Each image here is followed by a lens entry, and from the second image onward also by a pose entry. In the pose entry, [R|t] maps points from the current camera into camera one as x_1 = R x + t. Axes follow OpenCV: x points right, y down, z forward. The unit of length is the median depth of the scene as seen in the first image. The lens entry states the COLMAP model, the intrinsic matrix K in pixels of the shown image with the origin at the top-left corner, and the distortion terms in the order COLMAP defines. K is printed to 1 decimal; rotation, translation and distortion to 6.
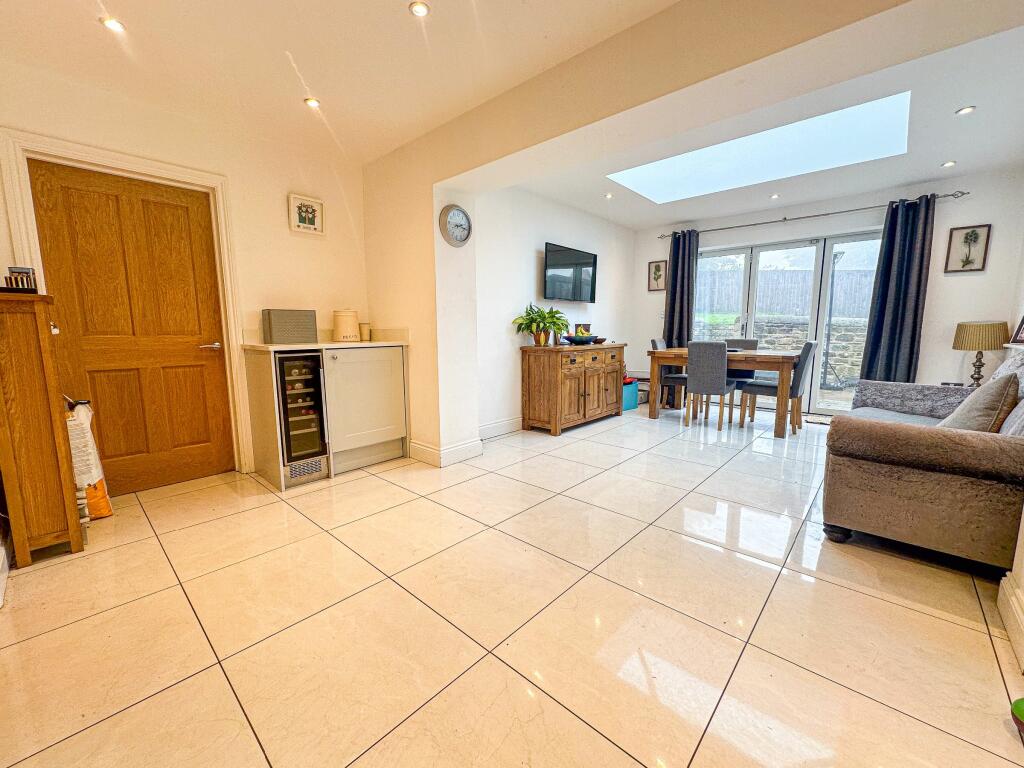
lens RADIAL K [[414.2, 0, 509.3], [0, 414.2, 383.8], [0, 0, 1]] dist [-0.001856, -0.000187]
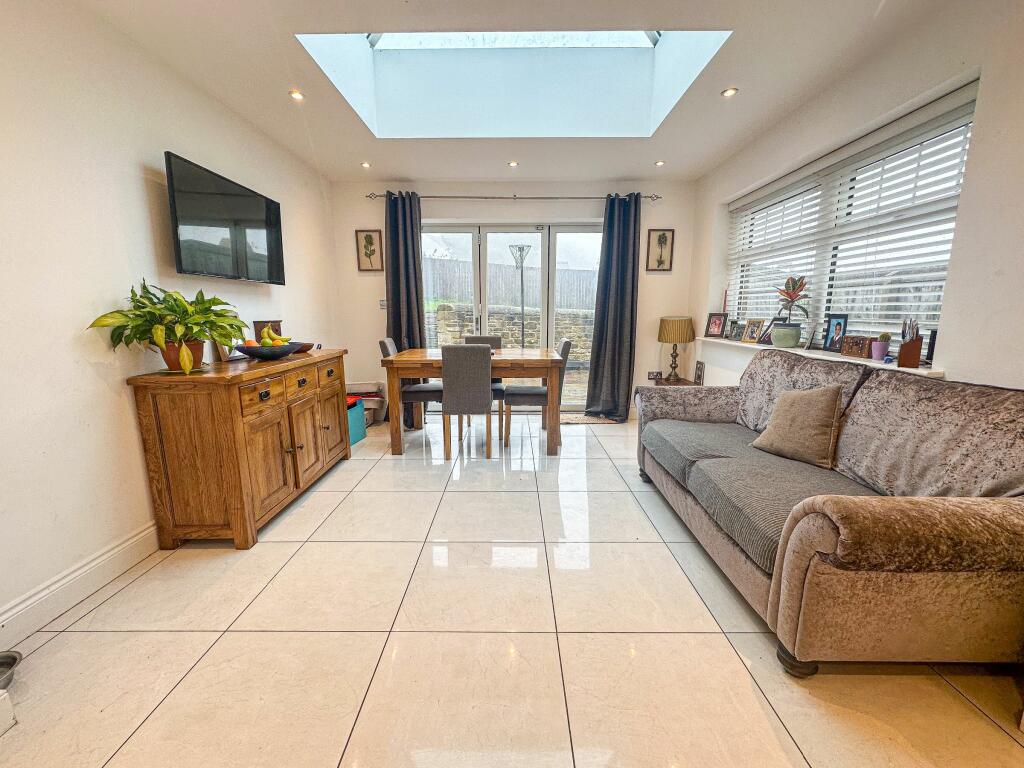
lens RADIAL K [[421.9, 0, 512.0], [0, 421.9, 384.0], [0, 0, 1]] dist [-0.001922, -0.000048]
pose [[0.739998, -0.113840, 0.662906, 0.032055], [0.090788, 0.993459, 0.069259, -0.075941], [-0.666454, 0.008933, 0.745493, 0.378471]]
